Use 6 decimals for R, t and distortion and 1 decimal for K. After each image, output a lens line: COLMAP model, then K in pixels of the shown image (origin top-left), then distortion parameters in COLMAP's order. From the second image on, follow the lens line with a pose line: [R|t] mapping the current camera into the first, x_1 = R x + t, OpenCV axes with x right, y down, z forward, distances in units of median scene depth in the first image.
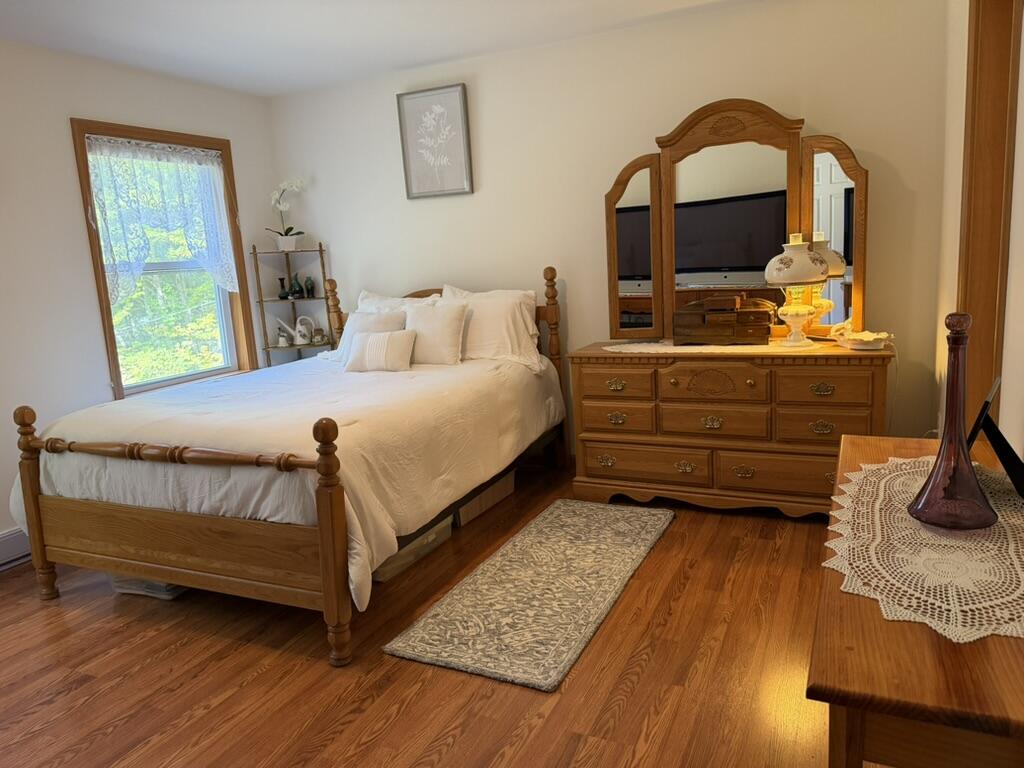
lens RADIAL K [[718.0, 0, 514.3], [0, 718.0, 388.8], [0, 0, 1]] dist [0.065256, -0.089357]
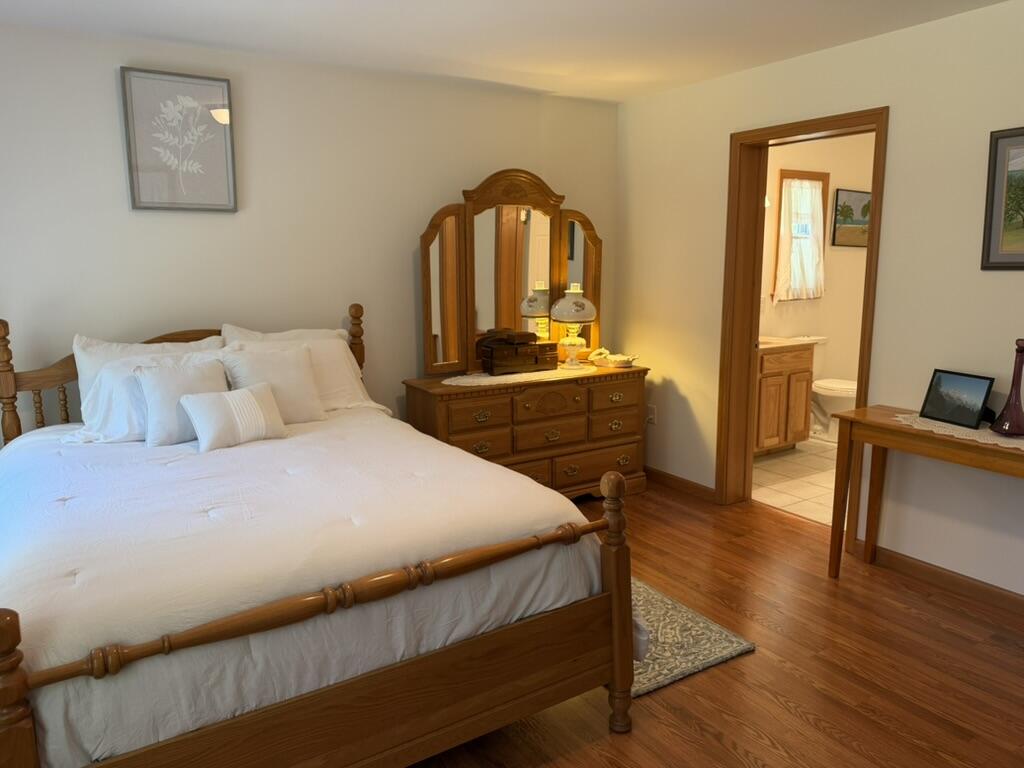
lens RADIAL K [[718.0, 0, 513.7], [0, 718.0, 378.0], [0, 0, 1]] dist [0.065256, -0.089357]
pose [[0.533269, -0.082766, 0.841887, -0.766979], [0.121792, 0.992346, 0.020412, -0.082071], [-0.837132, 0.091650, 0.539268, 0.398469]]
